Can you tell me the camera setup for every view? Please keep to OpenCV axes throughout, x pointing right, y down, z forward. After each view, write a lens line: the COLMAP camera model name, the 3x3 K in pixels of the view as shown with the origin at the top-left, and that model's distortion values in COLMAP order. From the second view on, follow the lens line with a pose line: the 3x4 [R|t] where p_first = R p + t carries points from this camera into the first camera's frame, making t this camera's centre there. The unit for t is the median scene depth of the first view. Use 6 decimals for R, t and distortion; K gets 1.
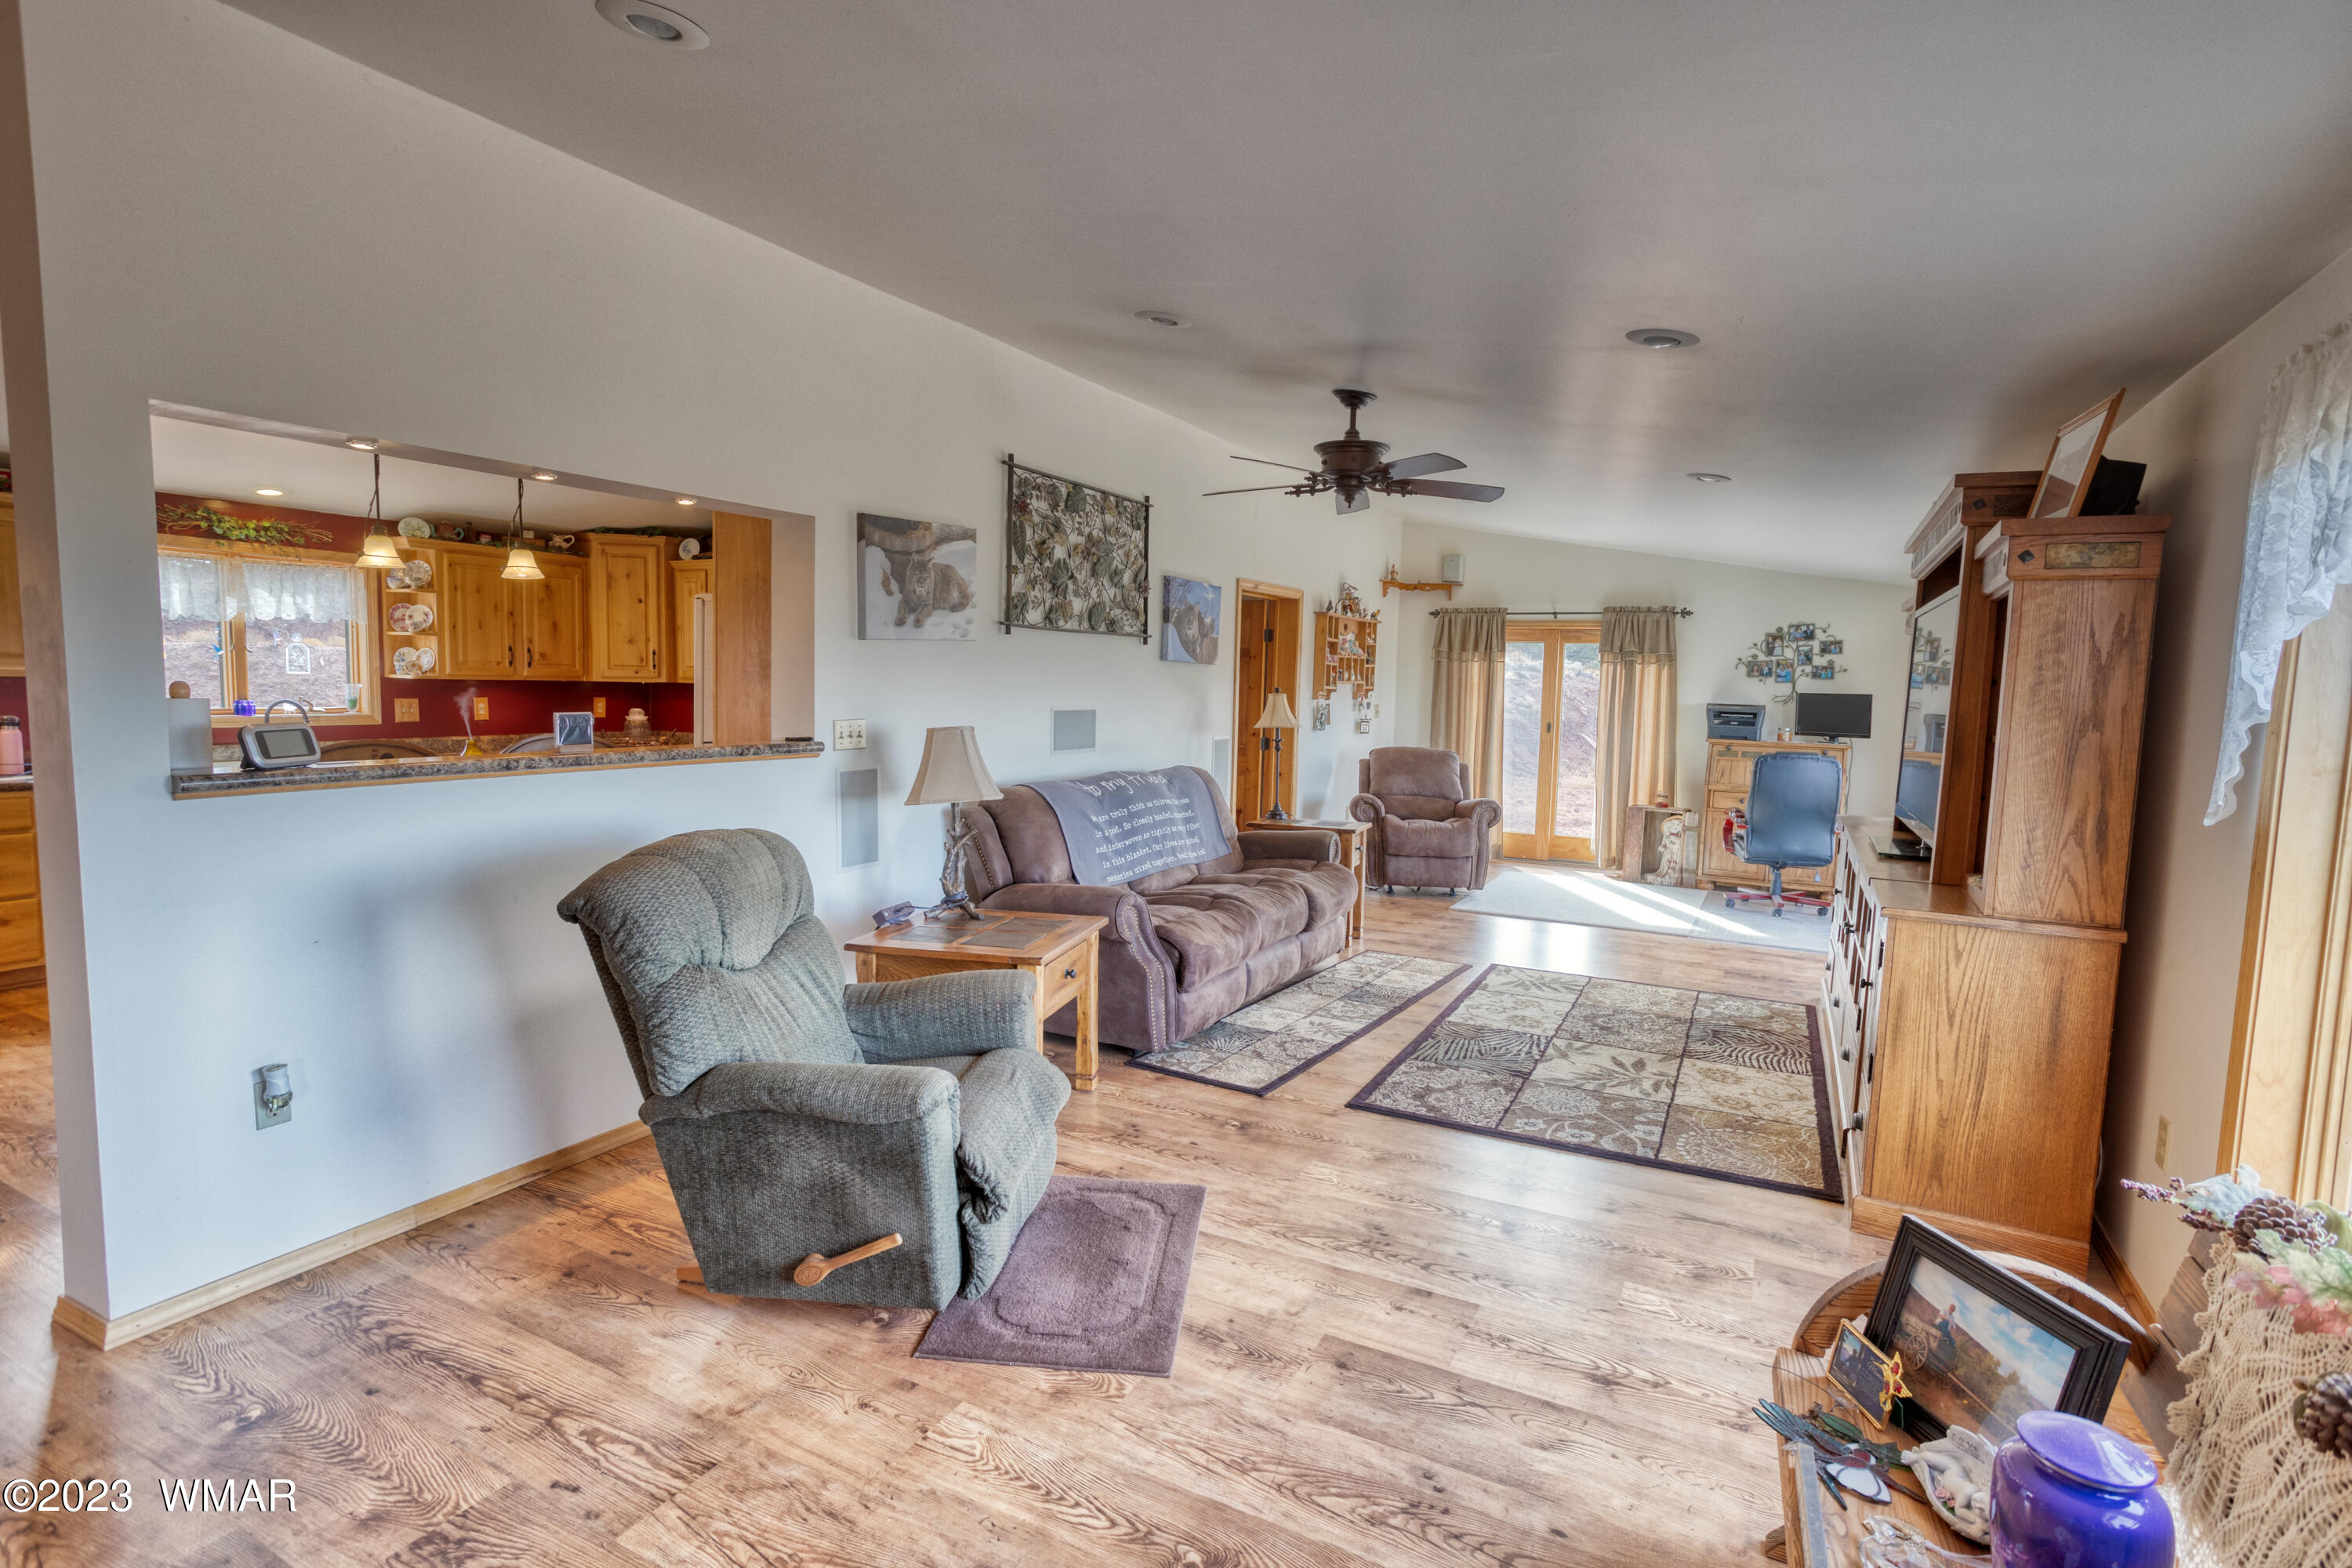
lens RADIAL K [[1144.7, 0, 1189.2], [0, 1144.7, 783.6], [0, 0, 1]] dist [-0.026804, 0.000183]
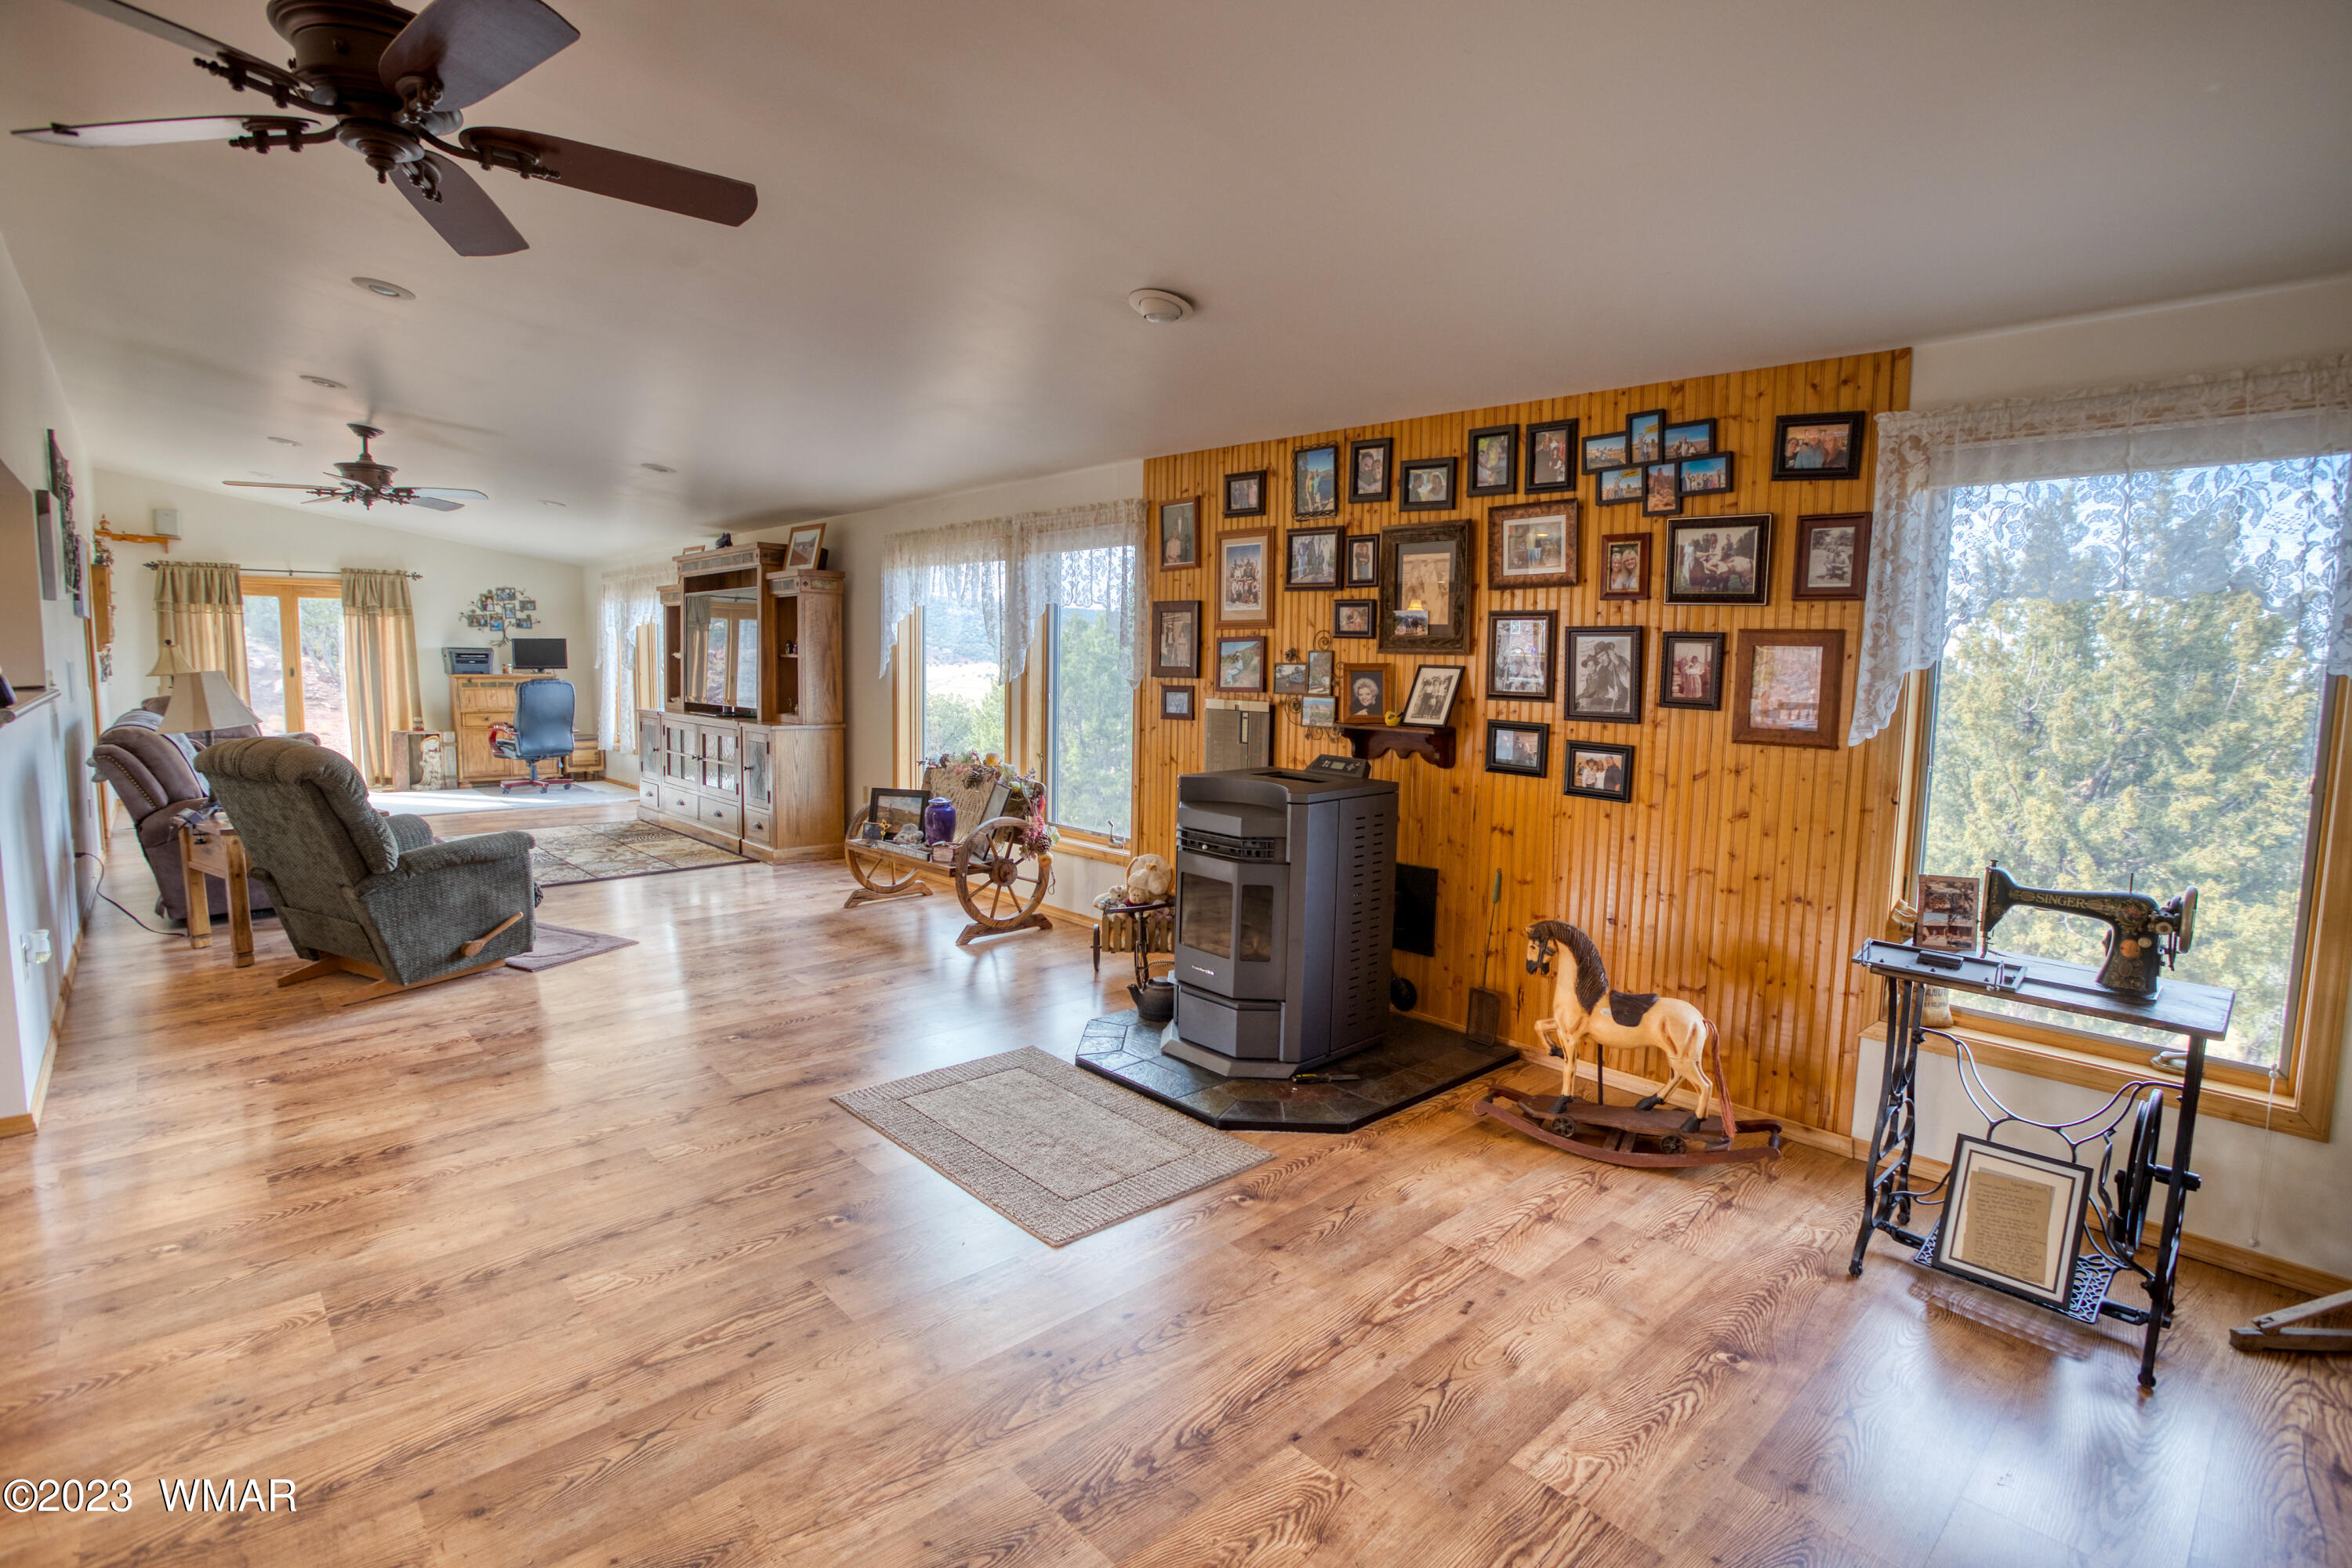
lens RADIAL K [[1158.8, 0, 1180.8], [0, 1158.8, 775.4], [0, 0, 1]] dist [-0.061955, 0.024005]
pose [[0.338237, -0.119066, 0.933498, -0.536984], [0.079863, 0.992017, 0.097593, 0.016789], [-0.937666, 0.041542, 0.345046, -0.250240]]
